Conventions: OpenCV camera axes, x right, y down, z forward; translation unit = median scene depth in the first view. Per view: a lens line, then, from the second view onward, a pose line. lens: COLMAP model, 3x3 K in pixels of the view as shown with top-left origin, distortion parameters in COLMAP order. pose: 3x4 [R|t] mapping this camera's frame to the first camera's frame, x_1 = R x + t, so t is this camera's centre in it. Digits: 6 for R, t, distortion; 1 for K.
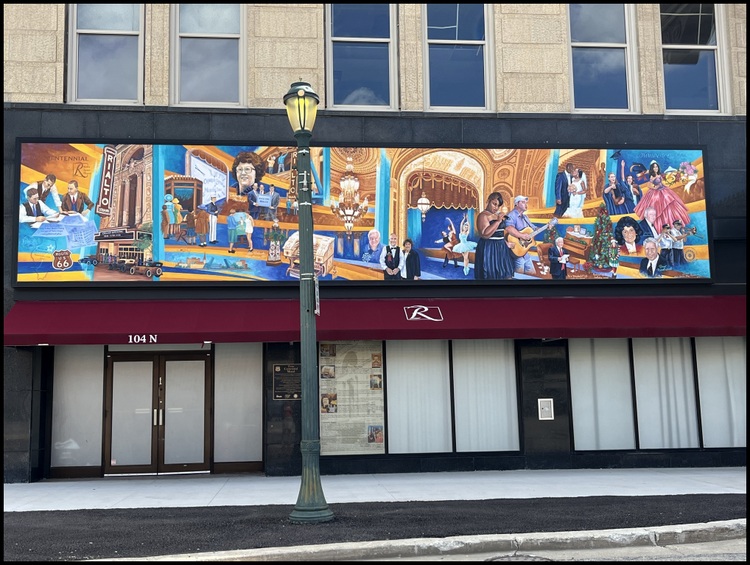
lens RADIAL K [[892.7, 0, 375.0], [0, 892.7, 282.5], [0, 0, 1]] dist [0.073671, -0.026024]
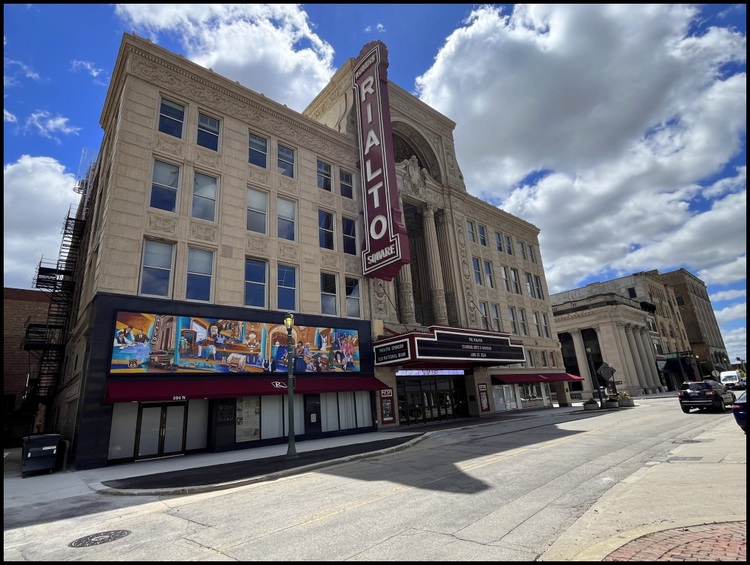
lens RADIAL K [[393.2, 0, 375.0], [0, 393.2, 282.5], [0, 0, 1]] dist [-0.000924, -0.000362]
pose [[0.817539, 0.130497, 0.560893, -0.416772], [-0.018882, 0.979537, -0.200376, -0.036462], [-0.575564, 0.153225, 0.803274, -0.199140]]
